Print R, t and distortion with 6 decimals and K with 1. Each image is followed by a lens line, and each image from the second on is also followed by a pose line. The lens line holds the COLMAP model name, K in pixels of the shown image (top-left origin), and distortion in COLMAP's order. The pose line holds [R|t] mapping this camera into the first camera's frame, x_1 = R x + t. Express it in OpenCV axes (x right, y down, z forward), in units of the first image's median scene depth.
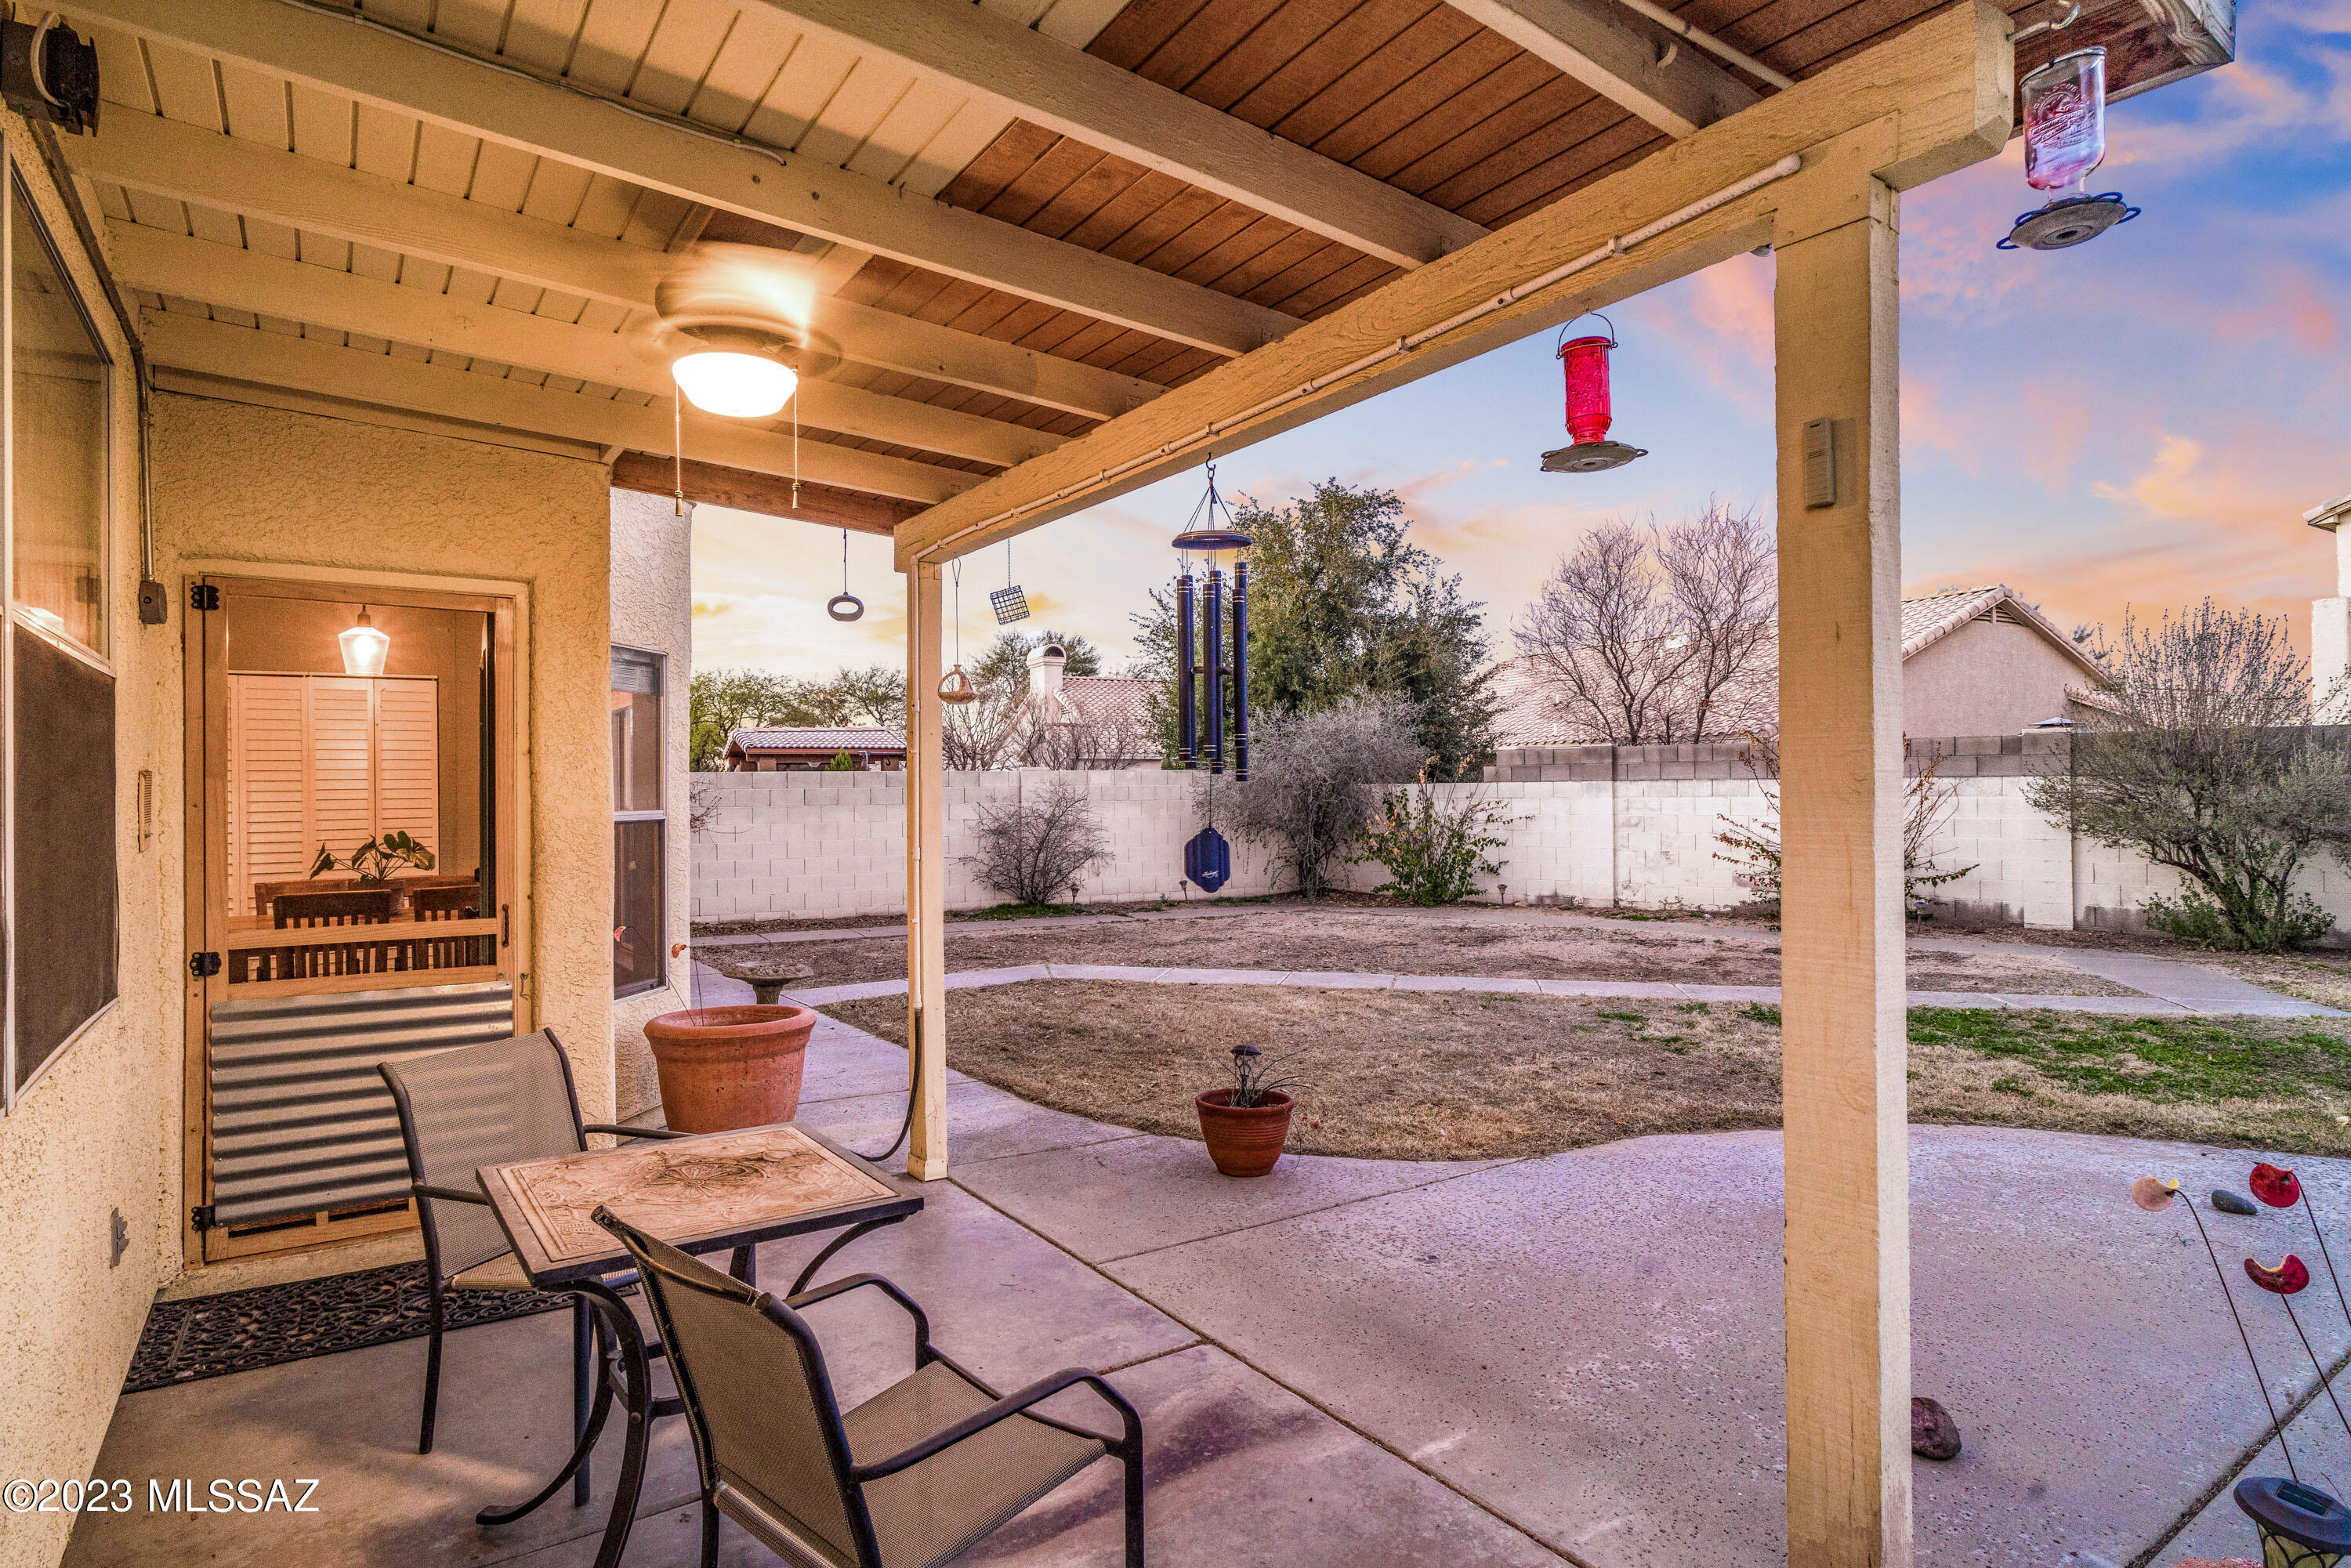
lens RADIAL K [[1211.3, 0, 1132.5], [0, 1211.3, 795.7], [0, 0, 1]] dist [-0.009546, 0.004091]
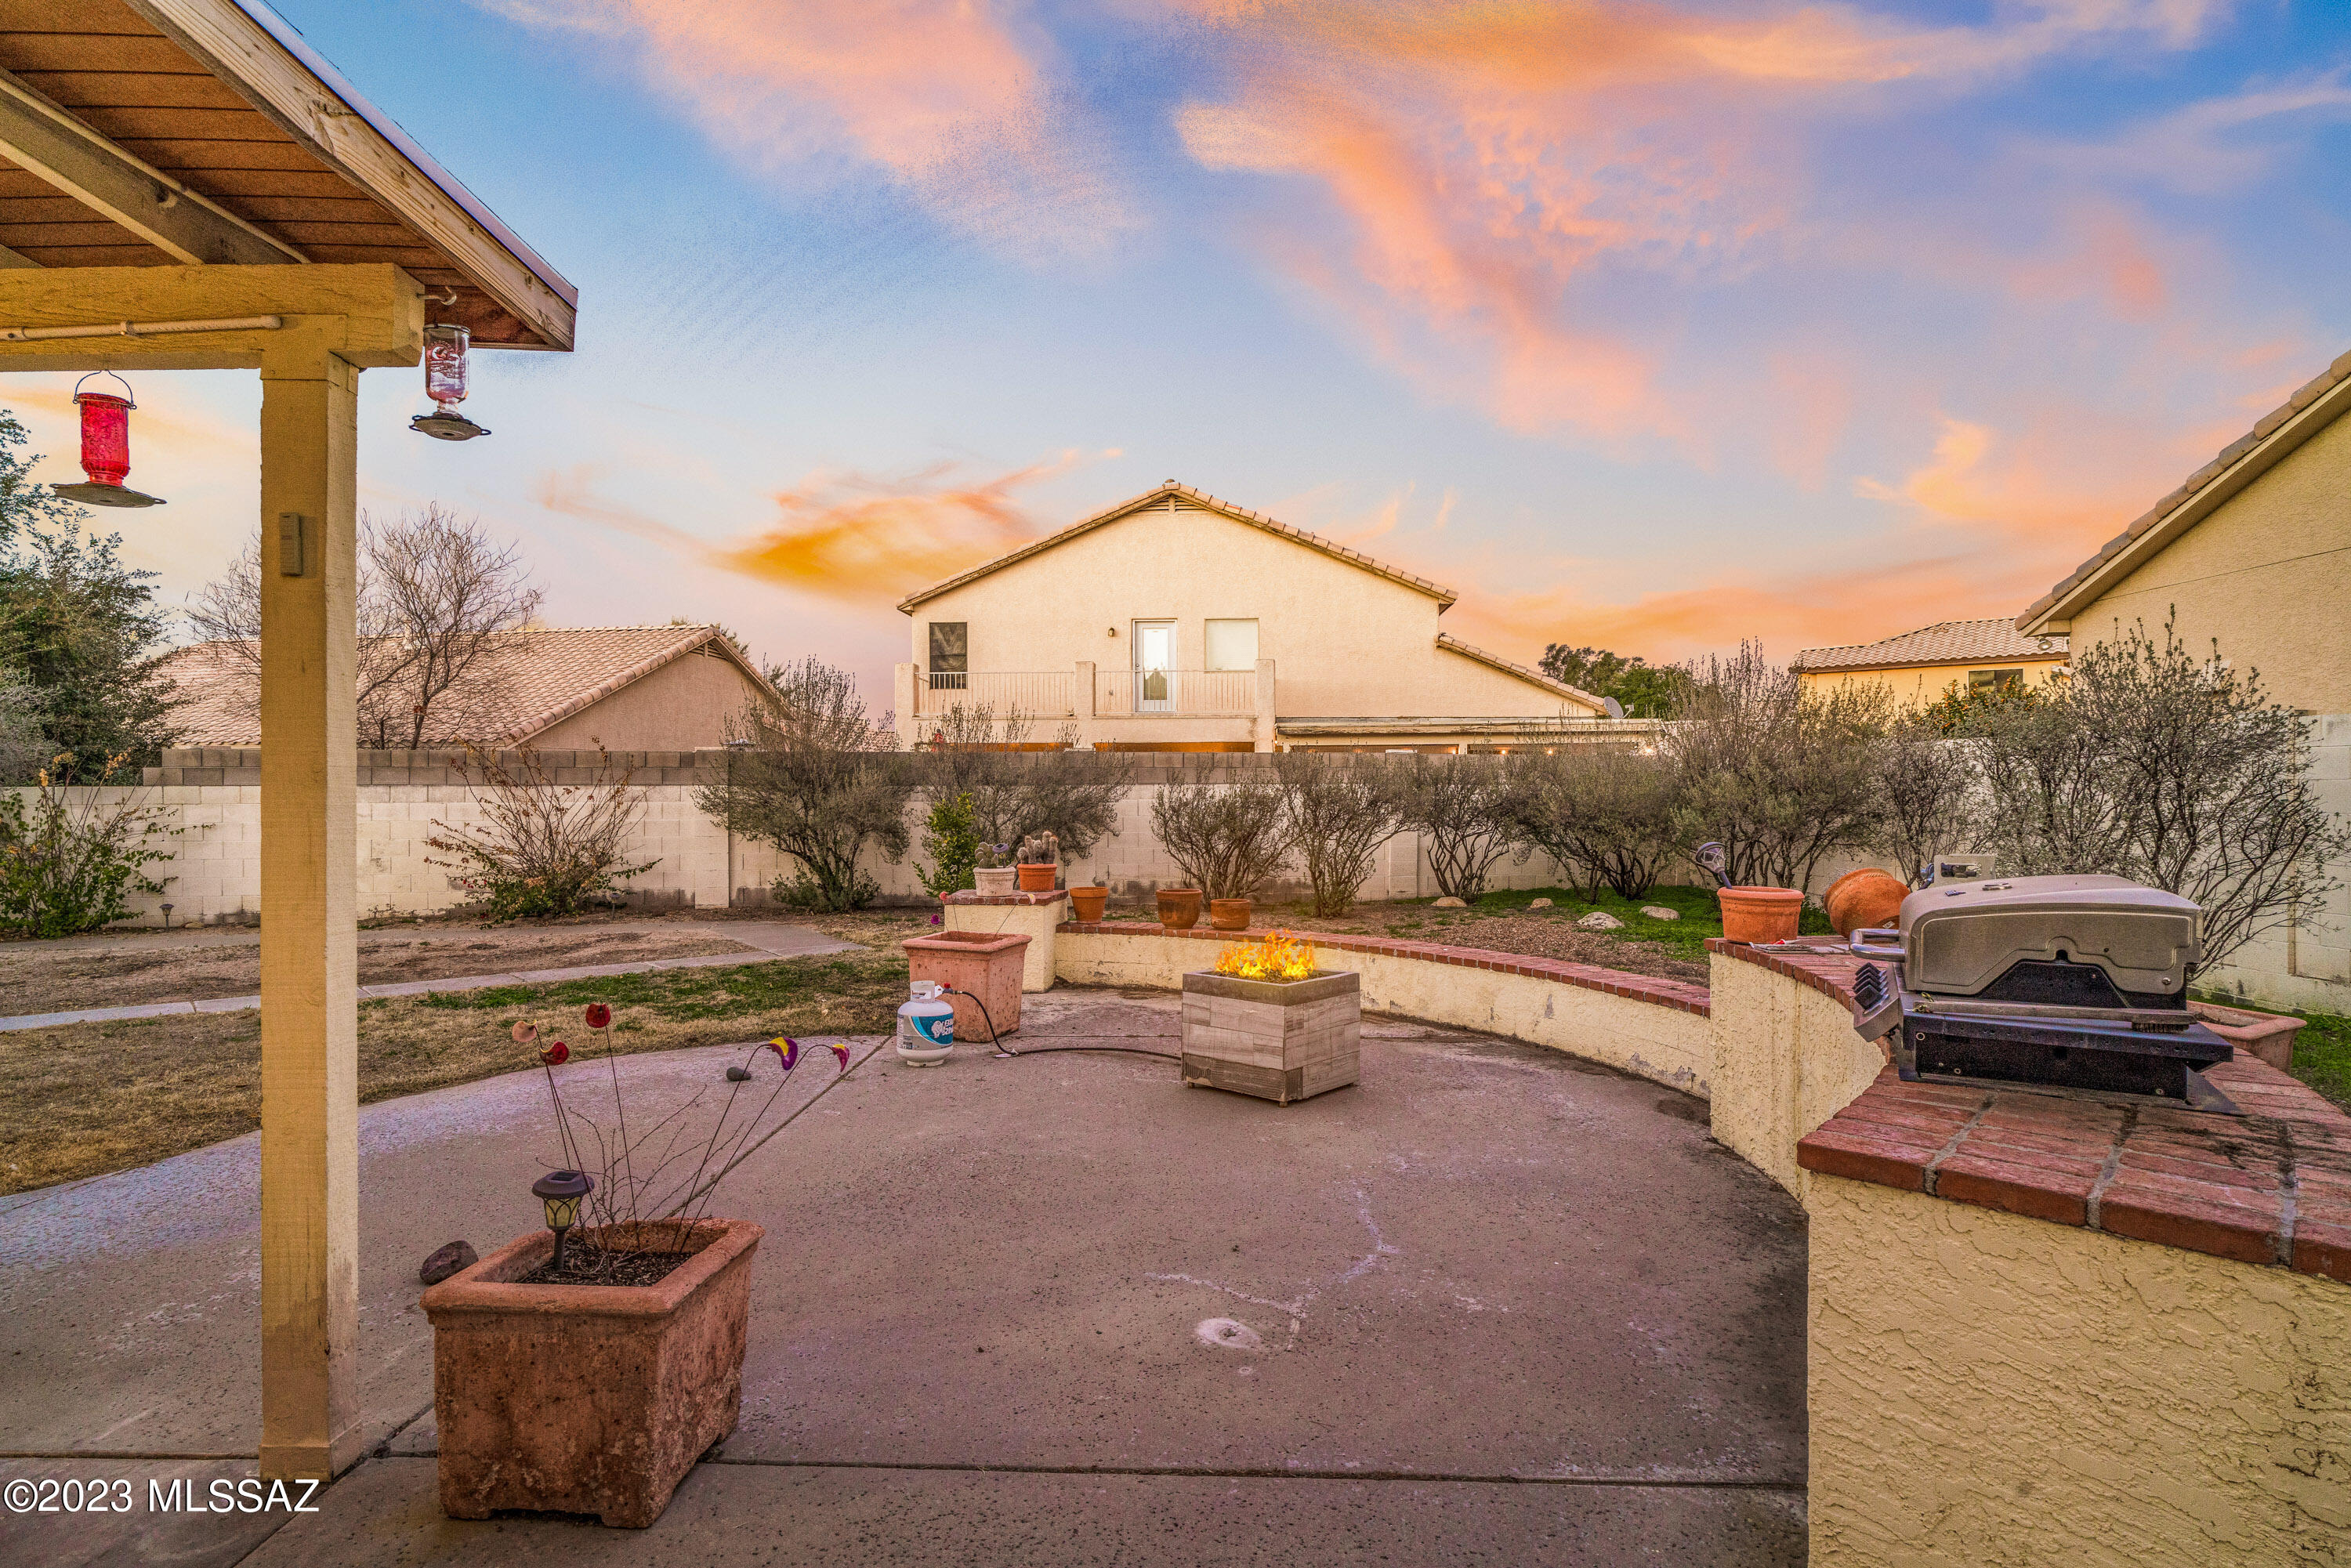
lens RADIAL K [[1211.3, 0, 1185.1], [0, 1211.3, 787.2], [0, 0, 1]] dist [-0.009546, 0.004091]
pose [[0.561075, 0.009924, 0.827706, 0.000045], [0.002613, 0.999902, -0.013759, 0.004834], [-0.827761, 0.009883, 0.560994, -0.115671]]
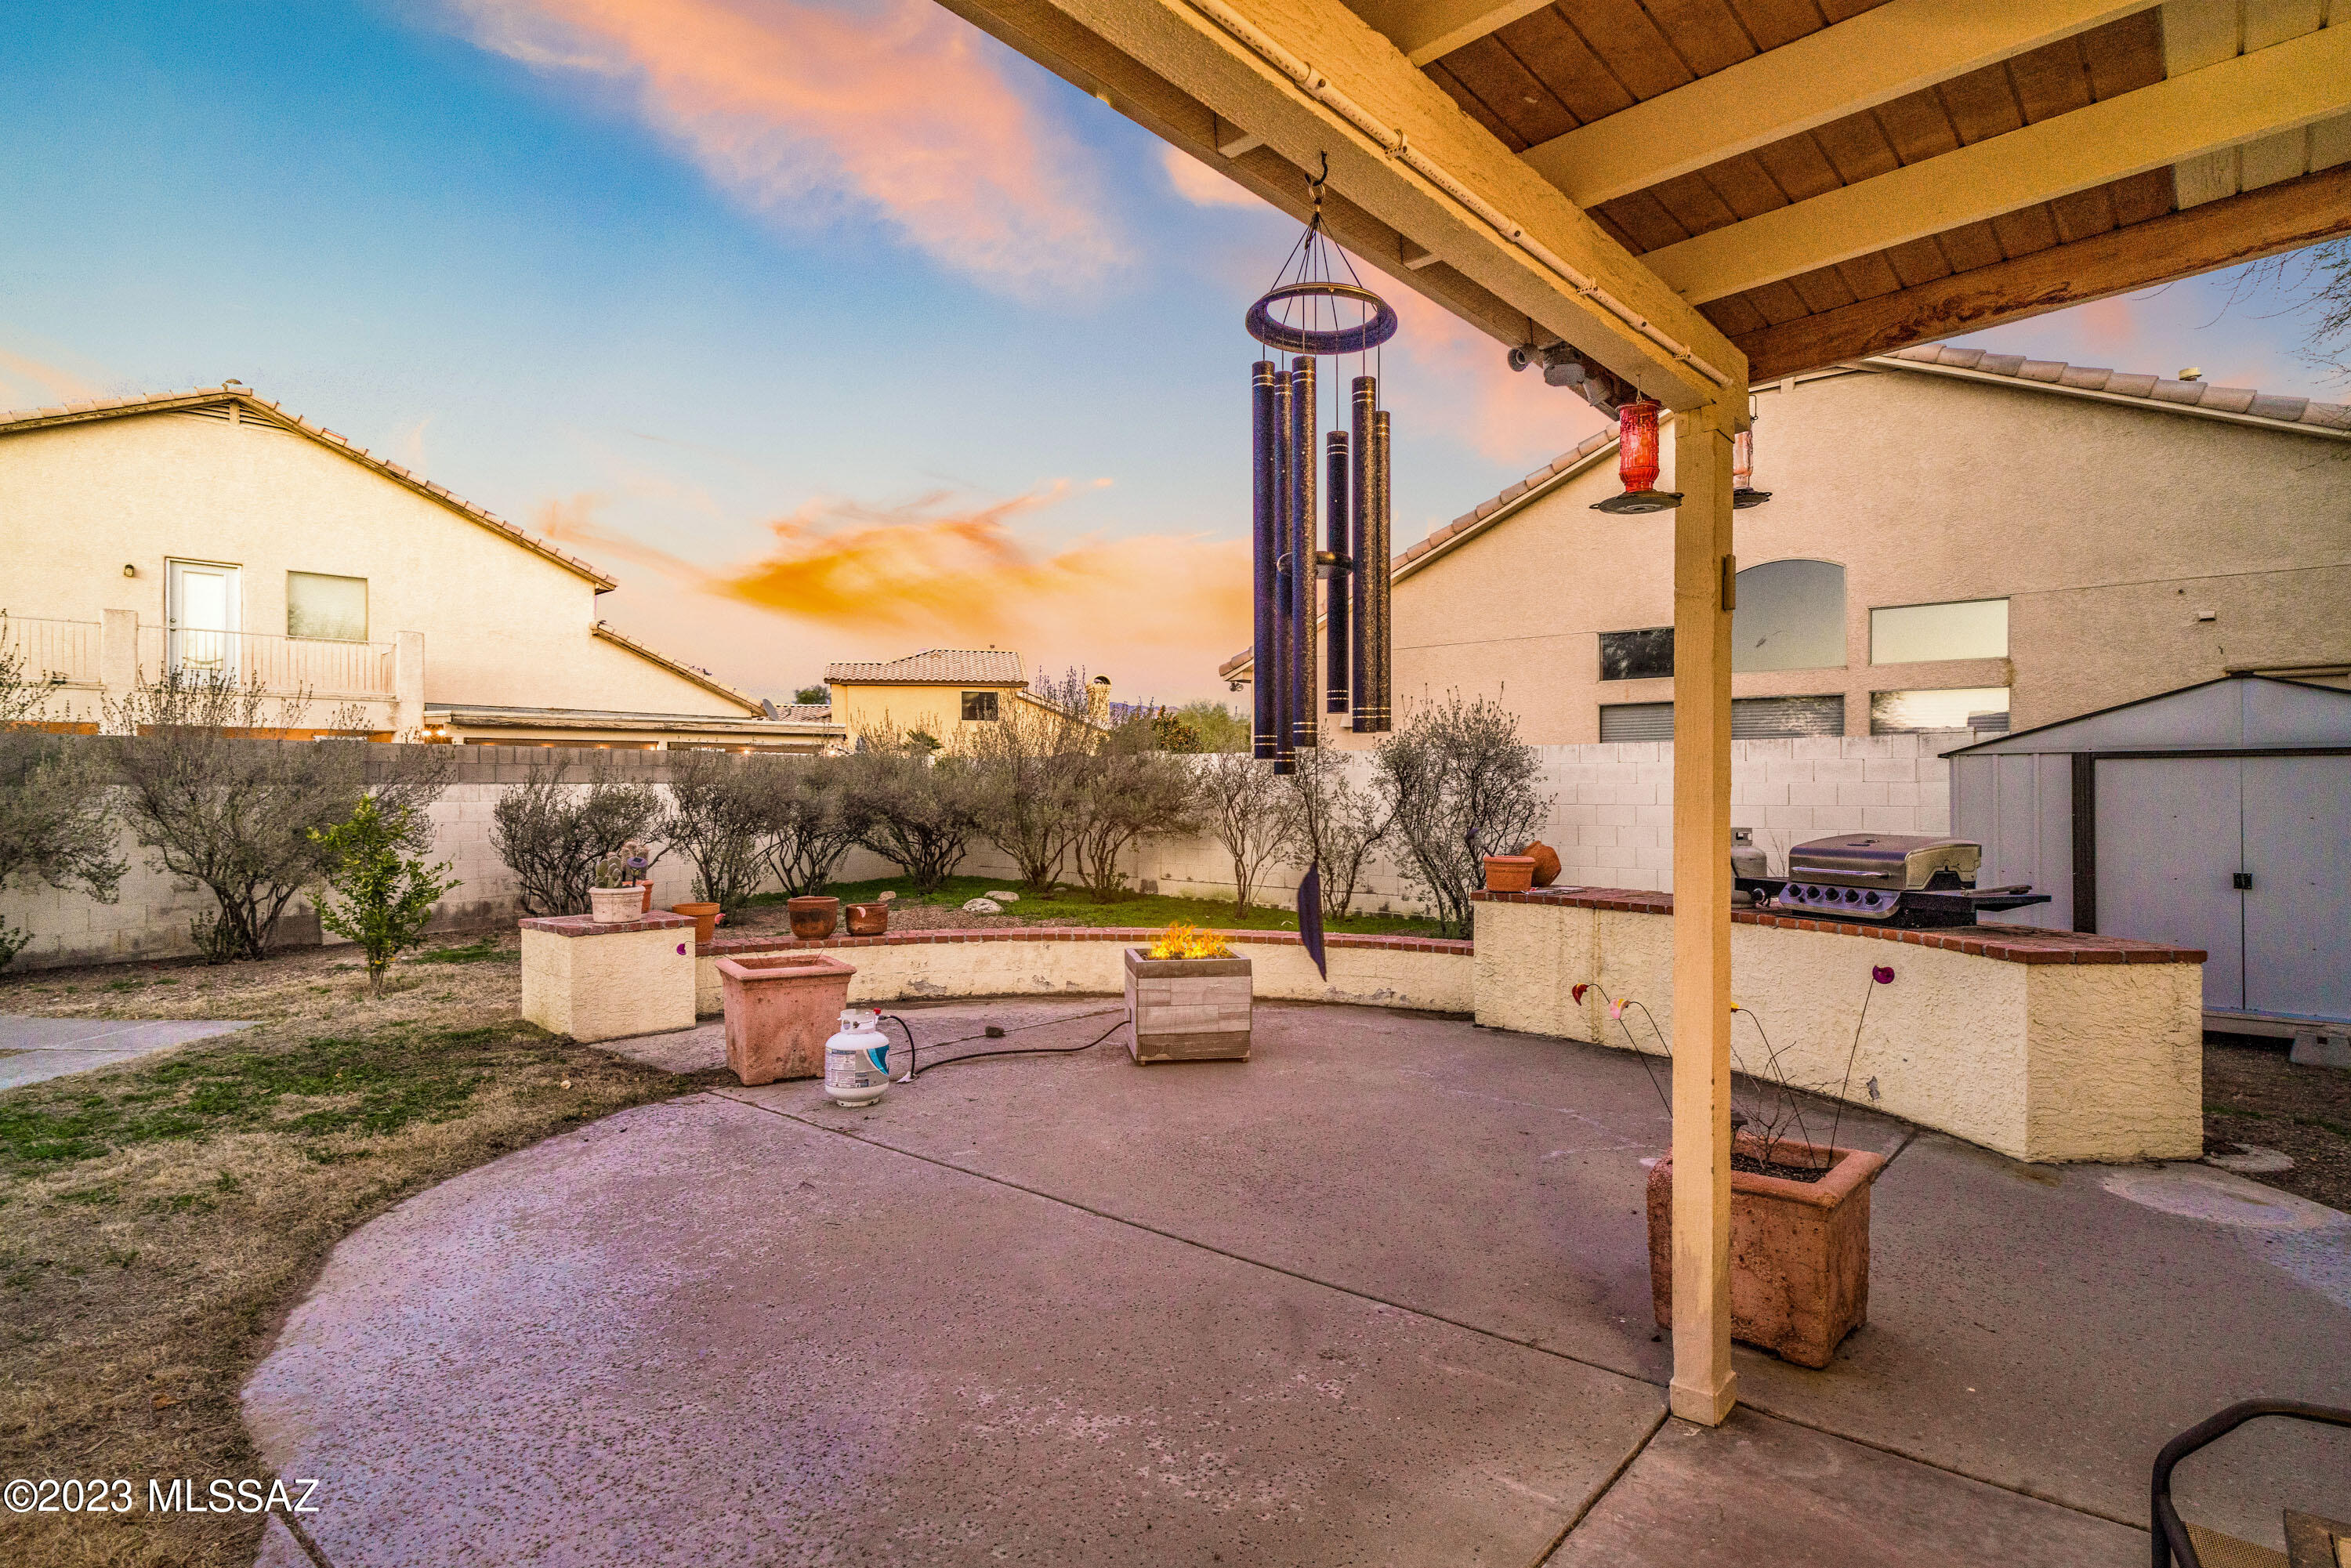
lens RADIAL K [[1211.3, 0, 1151.5], [0, 1211.3, 776.3], [0, 0, 1]] dist [-0.009546, 0.004091]
pose [[-0.265282, 0.016725, 0.964026, -0.132068], [0.010745, 0.999839, -0.014390, -0.001574], [-0.964111, 0.006541, -0.265419, 0.376325]]
